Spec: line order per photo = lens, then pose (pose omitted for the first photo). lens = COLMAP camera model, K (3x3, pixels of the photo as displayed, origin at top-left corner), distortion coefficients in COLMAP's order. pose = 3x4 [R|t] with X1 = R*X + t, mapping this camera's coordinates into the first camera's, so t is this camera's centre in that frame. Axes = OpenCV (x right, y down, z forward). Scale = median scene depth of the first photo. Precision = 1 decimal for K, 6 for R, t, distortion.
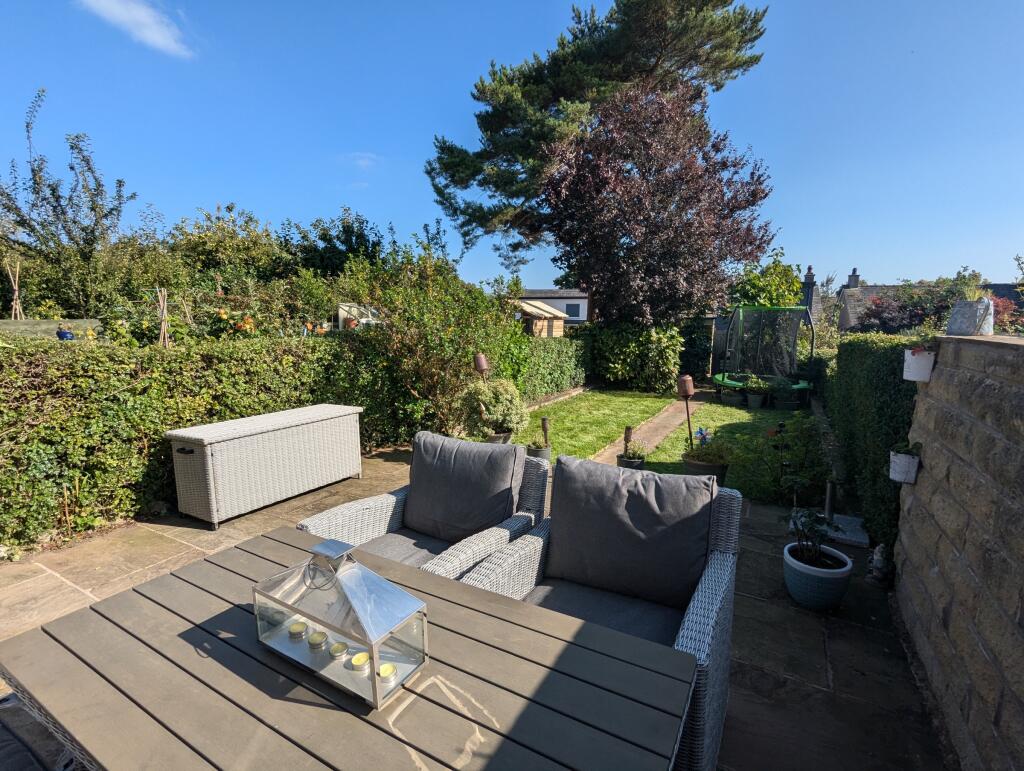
lens RADIAL K [[489.2, 0, 512.0], [0, 489.2, 385.5], [0, 0, 1]] dist [0.005846, 0.000273]
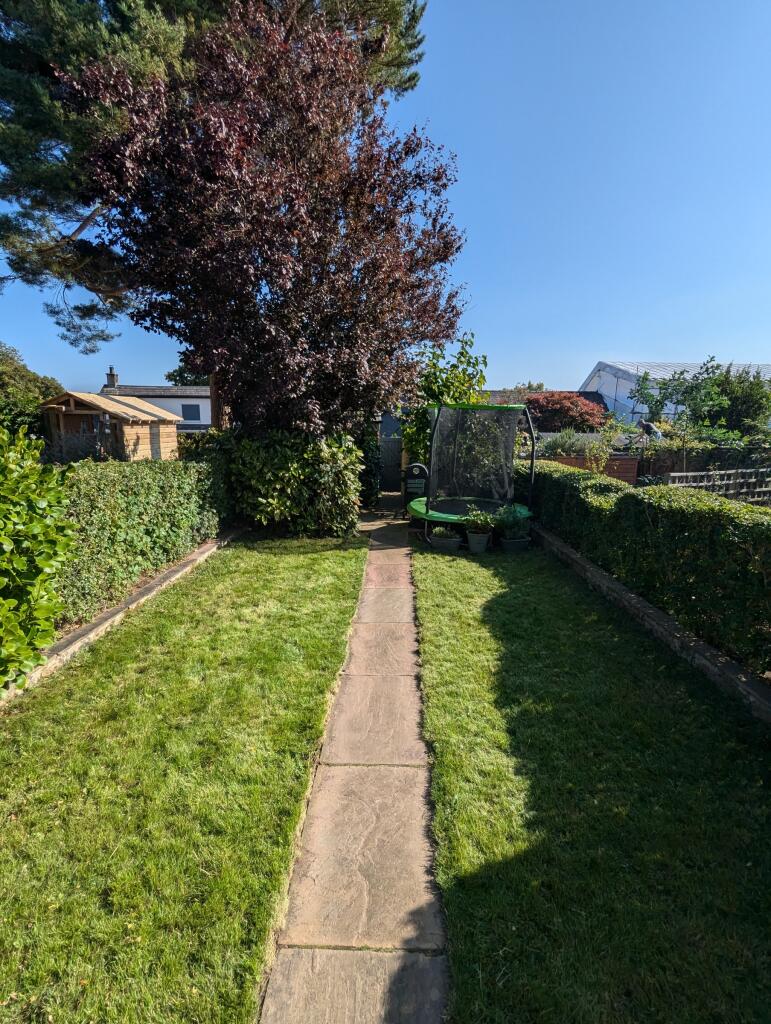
lens RADIAL K [[489.2, 0, 385.5], [0, 489.2, 512.0], [0, 0, 1]] dist [0.005846, 0.000273]
pose [[0.882506, -0.088532, 0.461893, 0.056028], [0.066972, 0.995770, 0.062903, -0.054933], [-0.465508, -0.024579, 0.884702, 0.388365]]
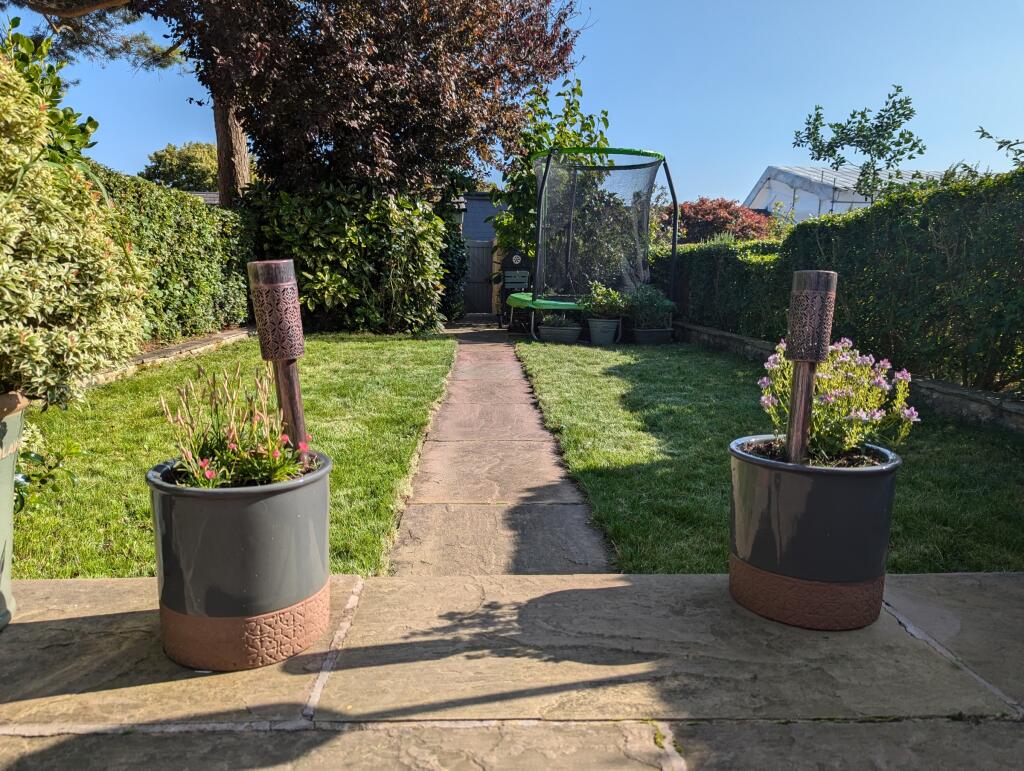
lens RADIAL K [[730.7, 0, 504.8], [0, 730.7, 388.6], [0, 0, 1]] dist [0.039600, -0.025426]
pose [[0.852089, -0.079342, 0.517348, 0.004278], [0.065918, 0.996841, 0.044311, 0.042804], [-0.519229, -0.003654, 0.854627, 0.342156]]
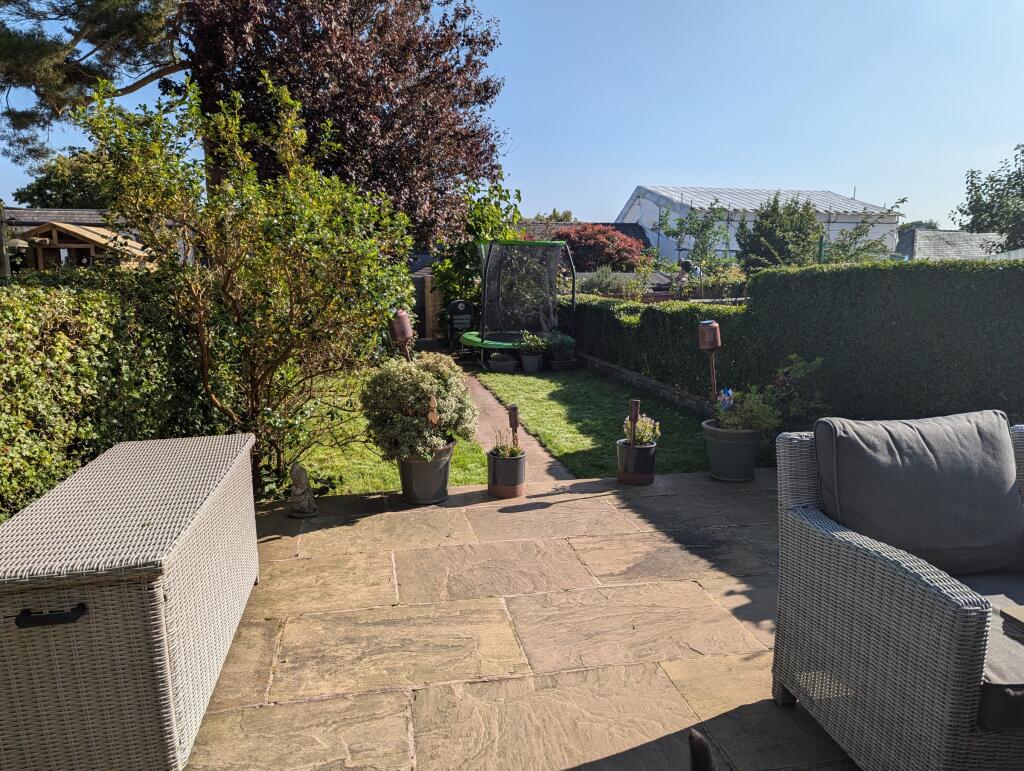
lens RADIAL K [[729.4, 0, 508.0], [0, 729.4, 359.1], [0, 0, 1]] dist [0.182942, -0.315172]
pose [[0.757913, -0.090065, 0.646109, -0.240012], [0.094319, 0.995146, 0.028080, -0.009895], [-0.645501, 0.039658, 0.762729, 0.123015]]
